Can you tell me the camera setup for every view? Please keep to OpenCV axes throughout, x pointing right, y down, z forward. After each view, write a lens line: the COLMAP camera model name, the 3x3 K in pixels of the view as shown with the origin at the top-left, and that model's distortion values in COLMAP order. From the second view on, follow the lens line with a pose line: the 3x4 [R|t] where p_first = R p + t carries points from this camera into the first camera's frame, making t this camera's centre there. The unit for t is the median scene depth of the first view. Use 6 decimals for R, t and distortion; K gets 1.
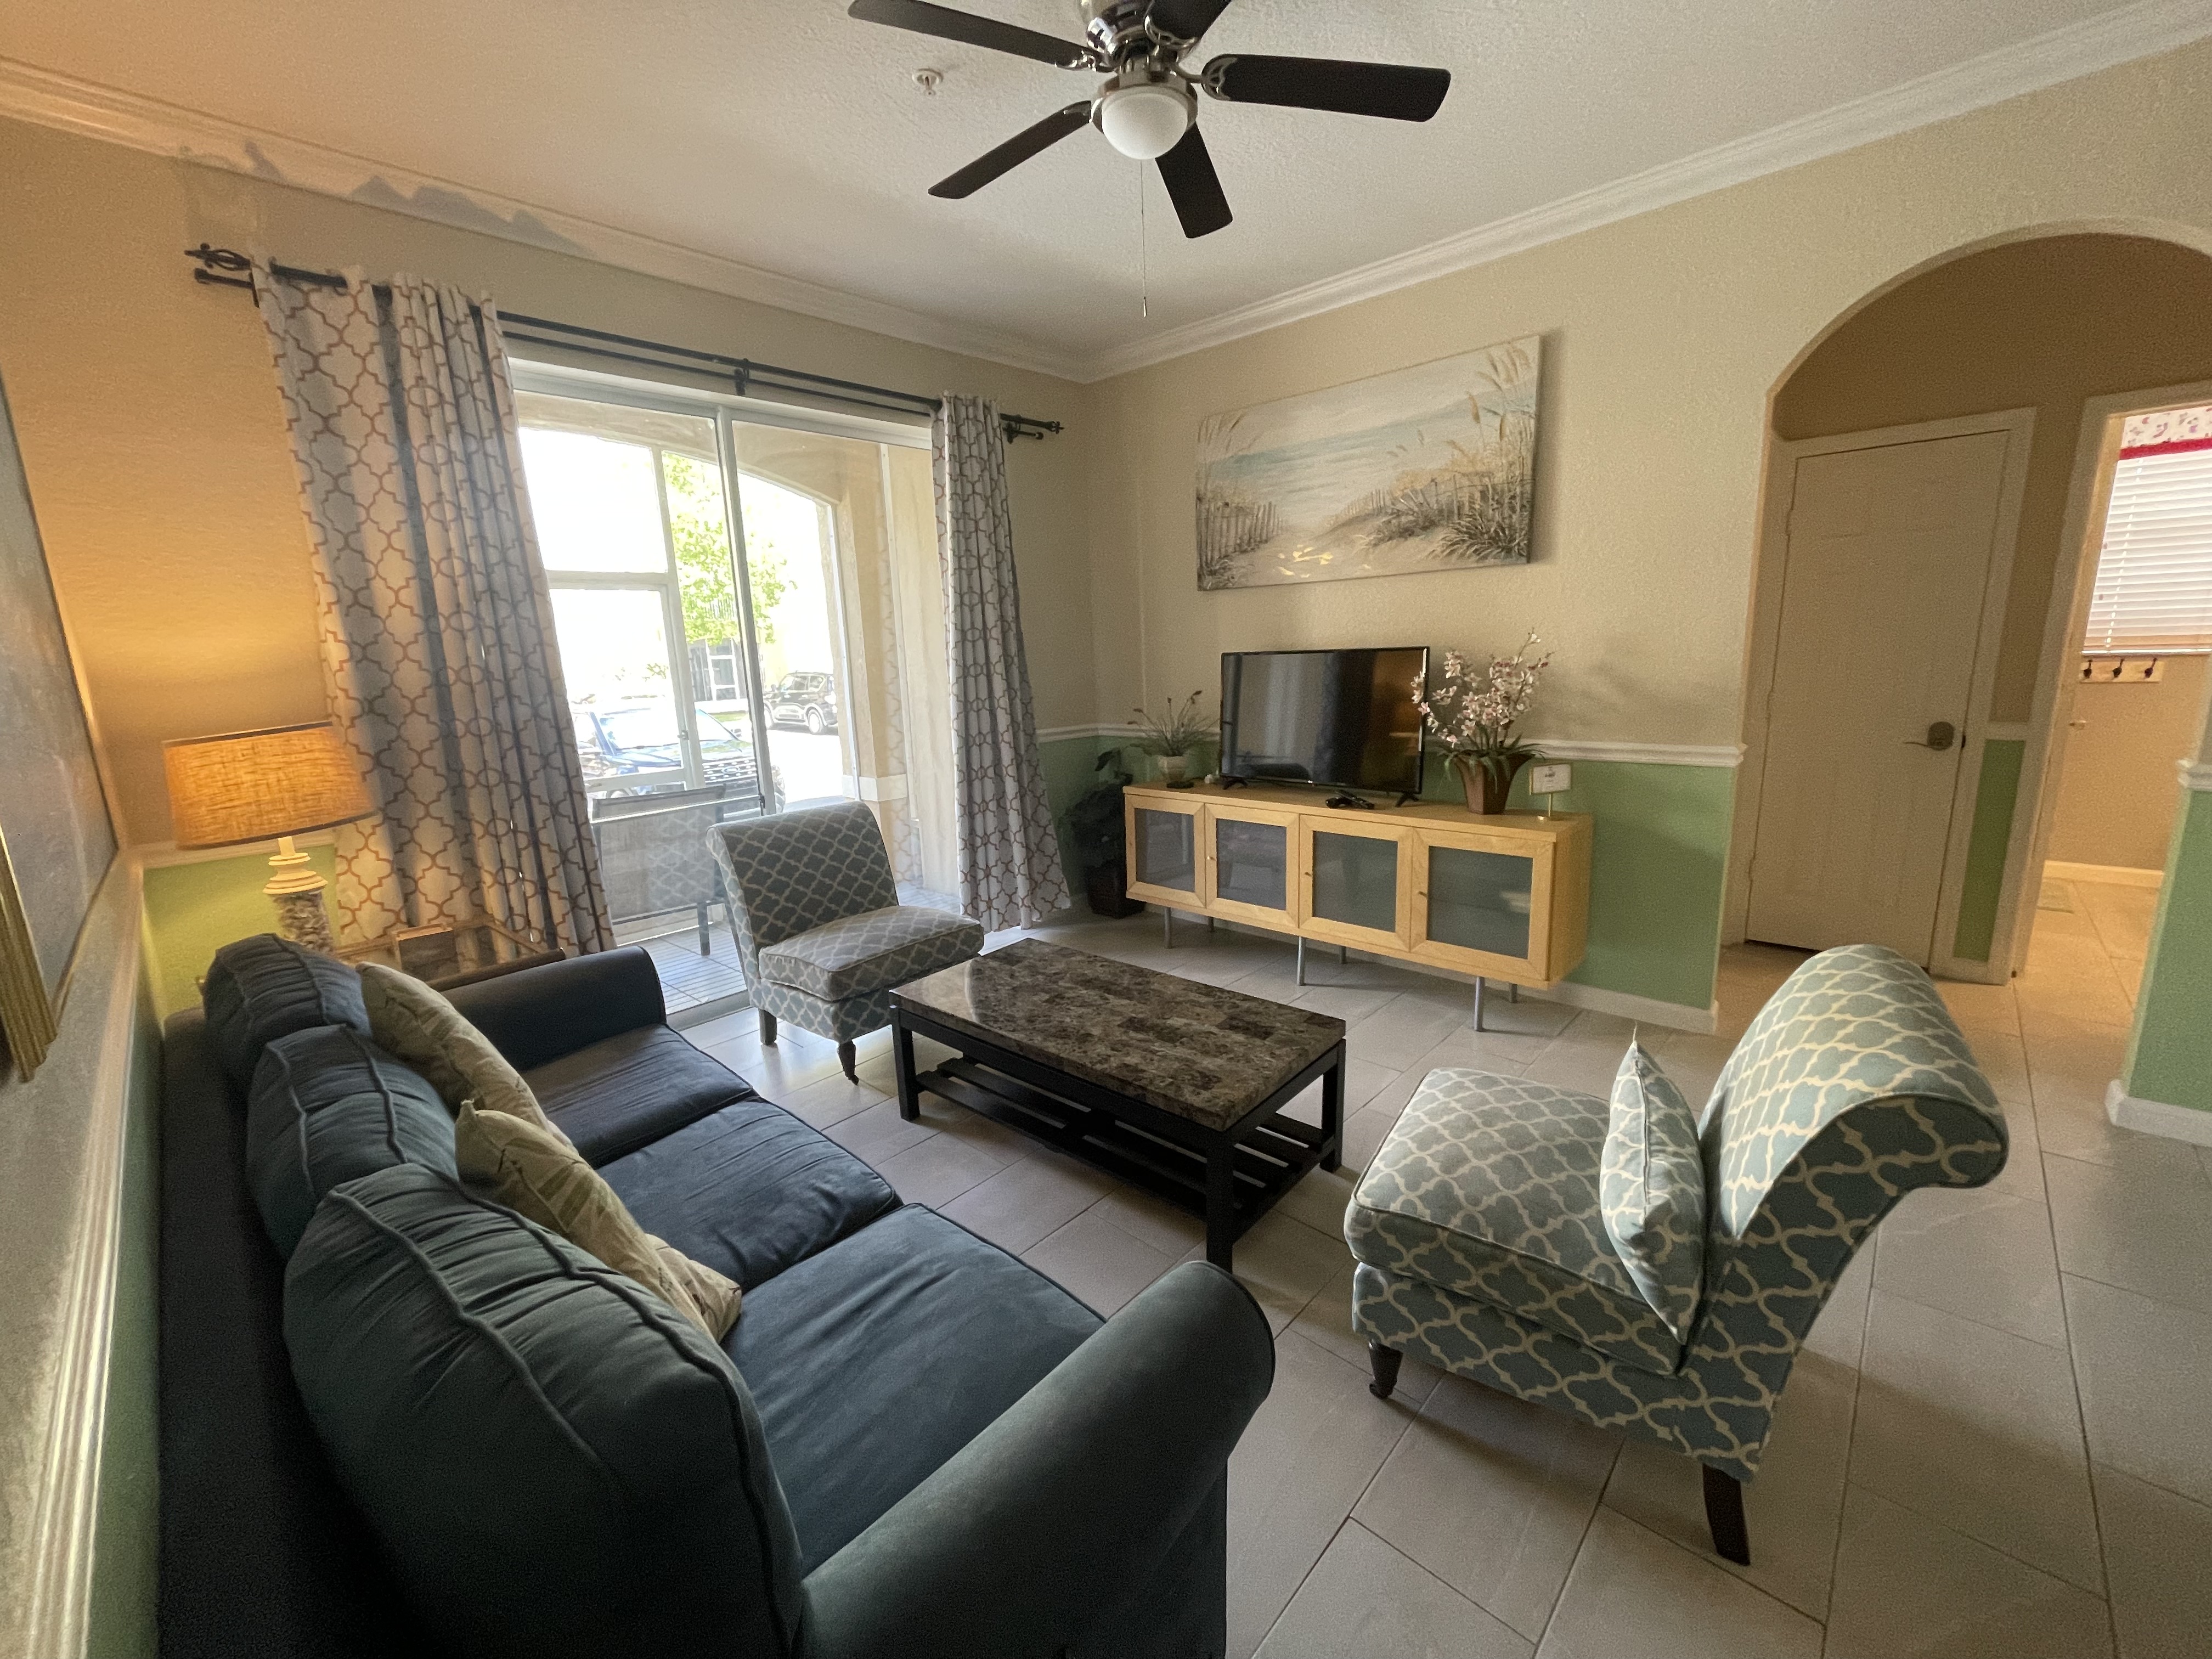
lens RADIAL K [[890.7, 0, 1106.2], [0, 890.7, 826.6], [0, 0, 1]] dist [-0.002953, -0.000028]
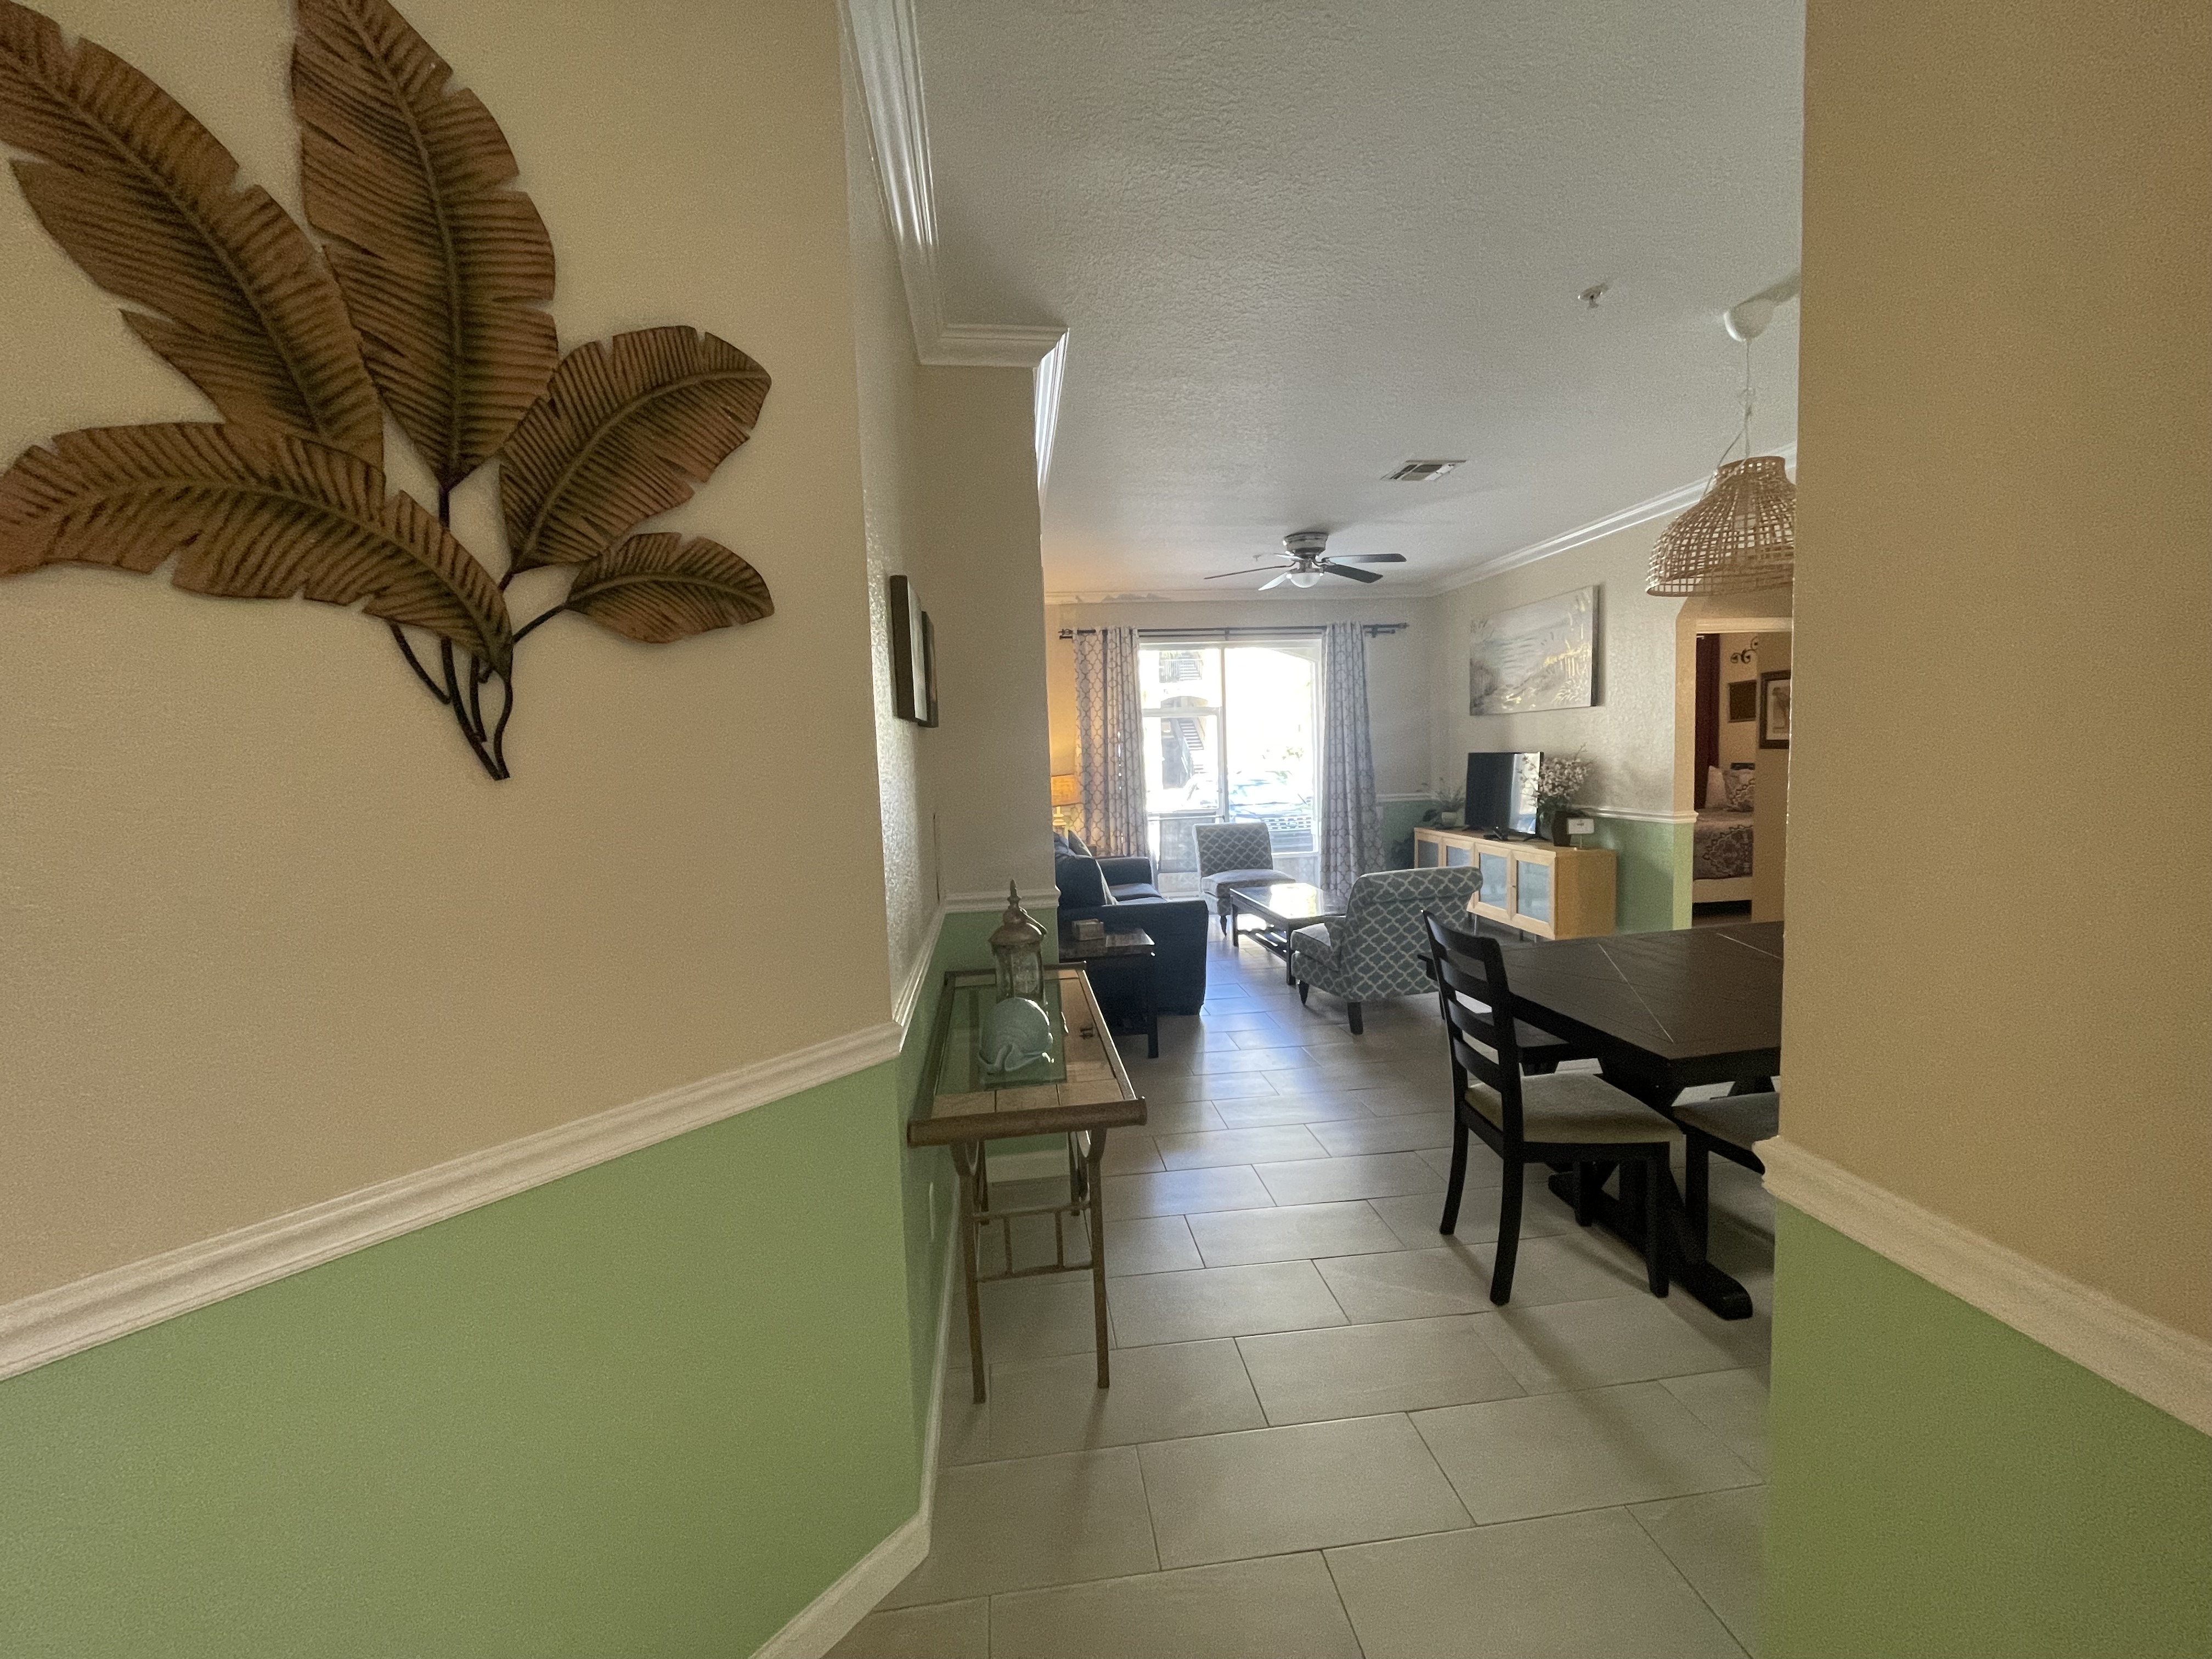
lens RADIAL K [[885.0, 0, 1114.2], [0, 885.0, 830.1], [0, 0, 1]] dist [0.000453, 0.000049]
pose [[0.772062, 0.068612, -0.631833, 0.853637], [-0.121786, 0.991704, -0.041124, 0.133231], [0.623769, 0.108699, 0.774013, -0.911189]]
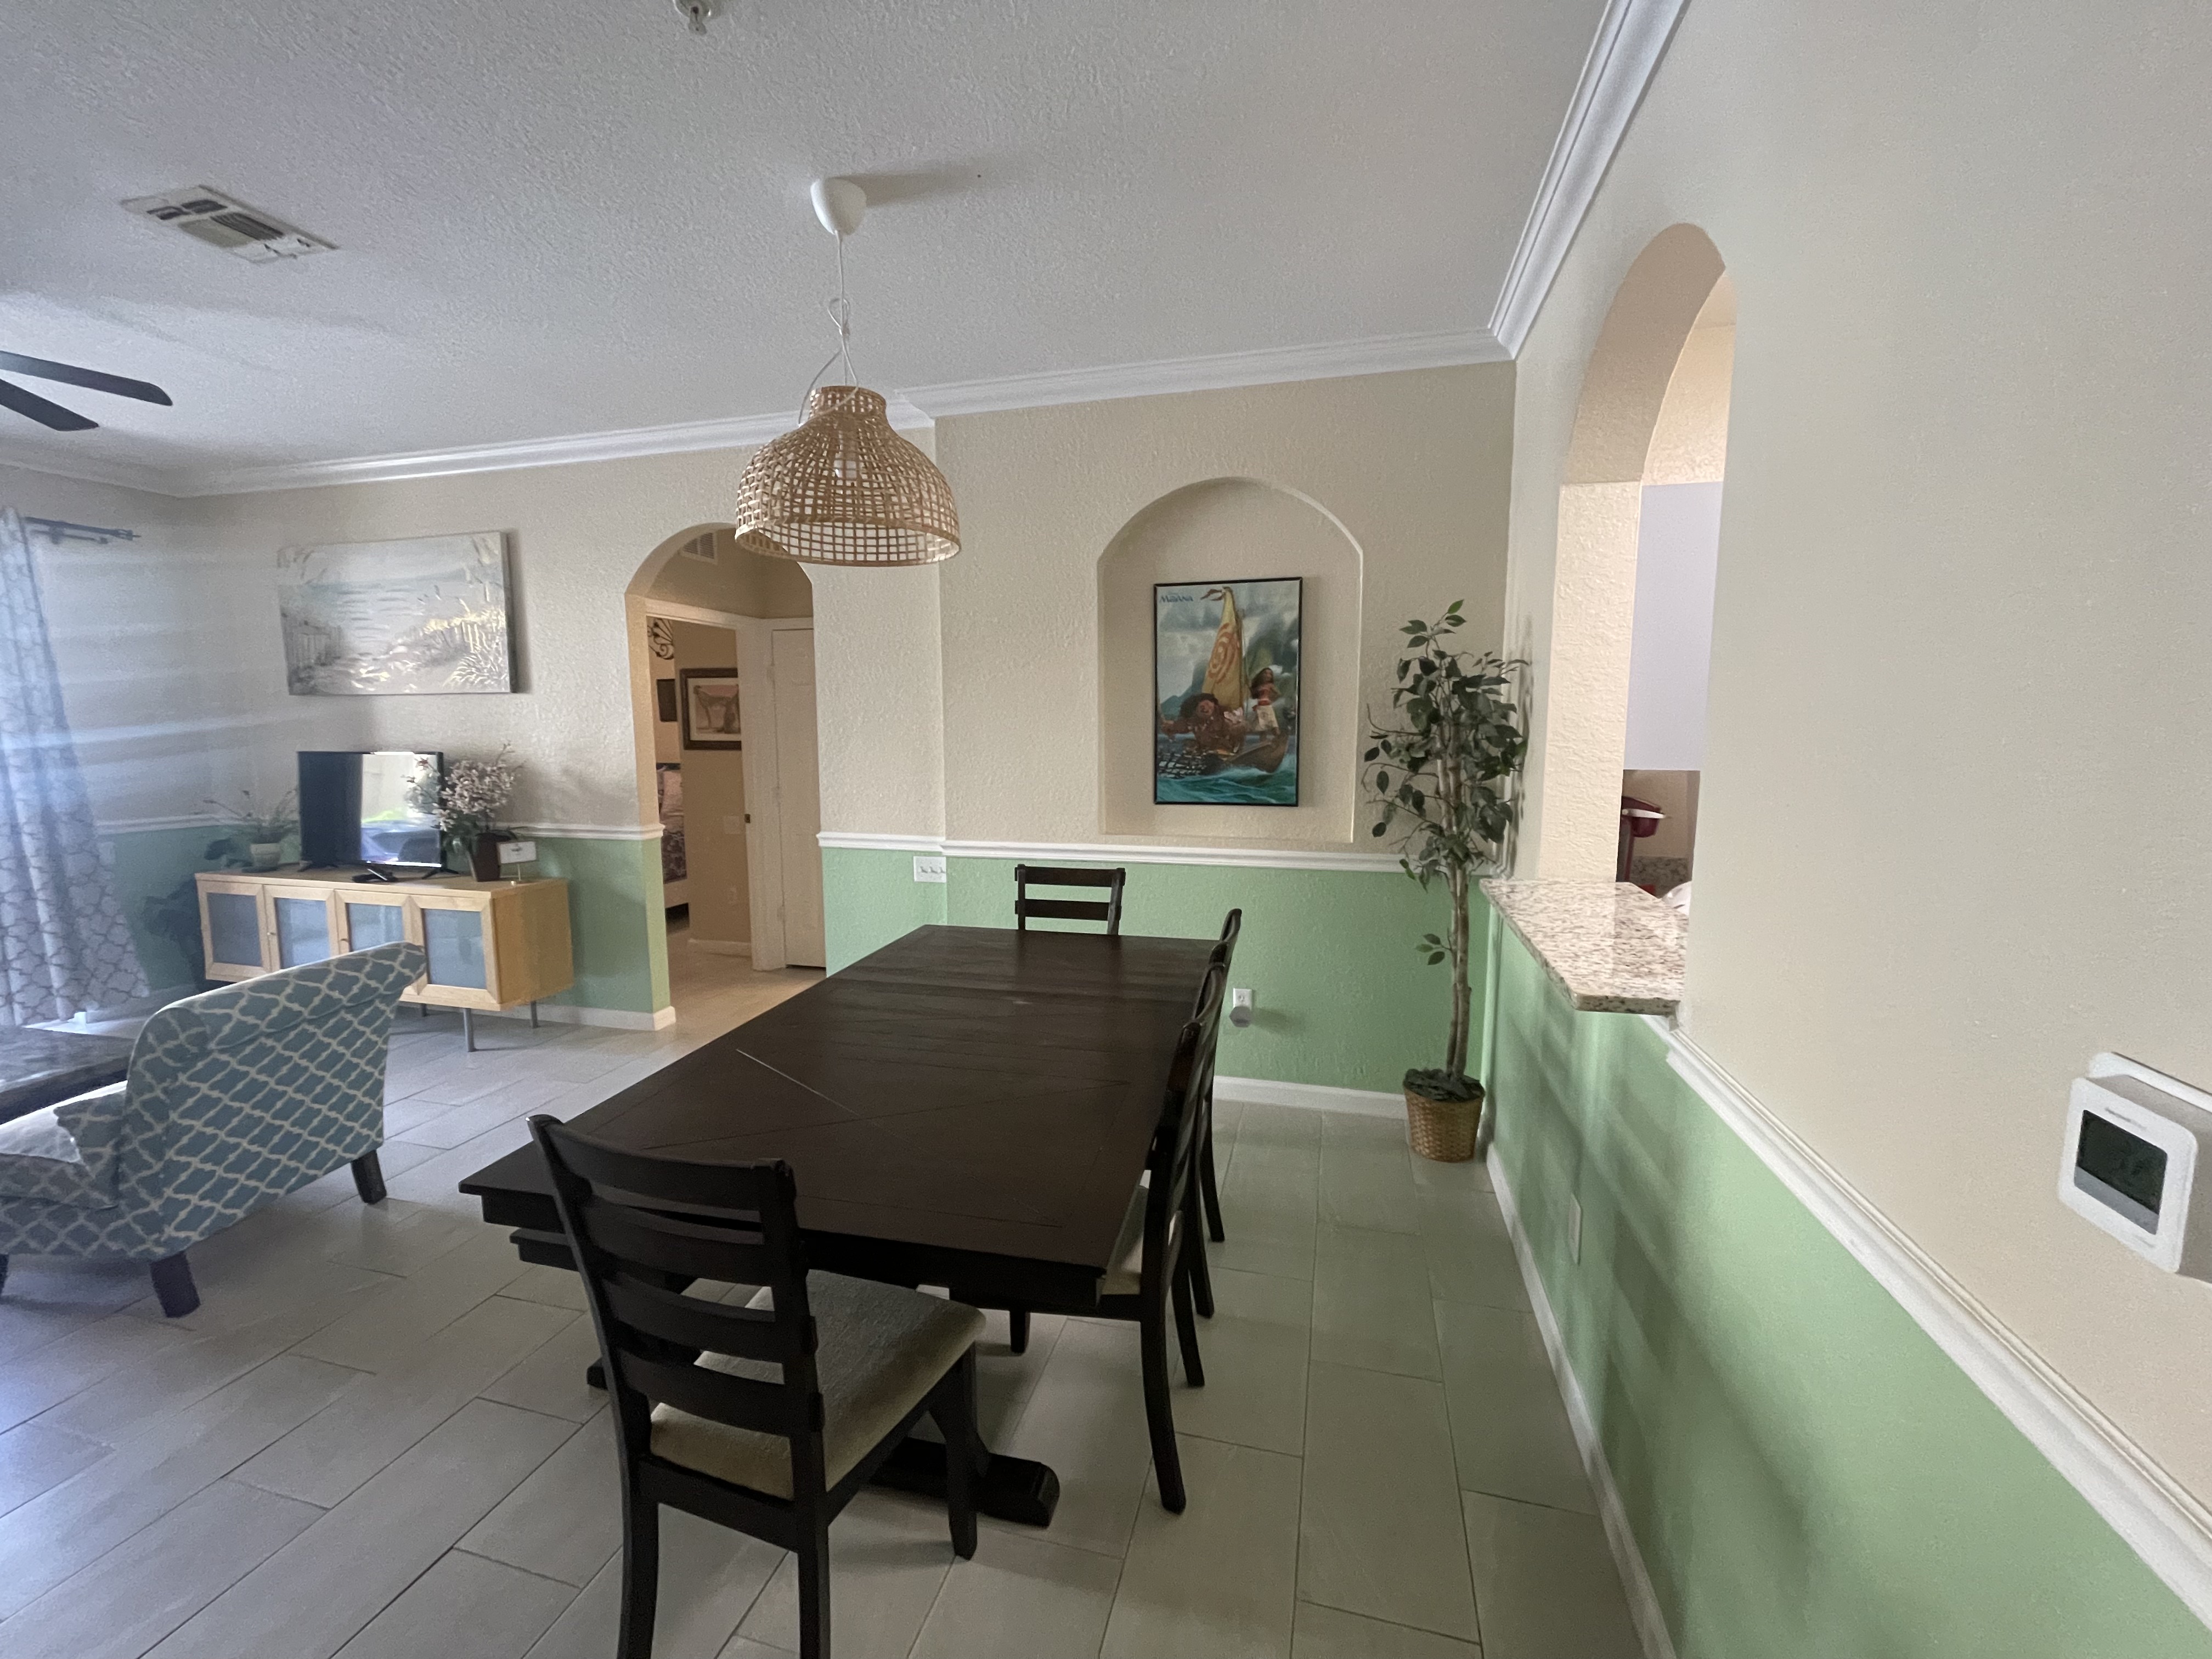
lens RADIAL K [[890.7, 0, 1106.2], [0, 890.7, 826.6], [0, 0, 1]] dist [-0.002953, -0.000028]
pose [[0.881595, -0.015925, 0.471739, 0.616038], [0.060821, 0.994931, -0.080076, 0.065285], [-0.468072, 0.099286, 0.878095, -0.567276]]
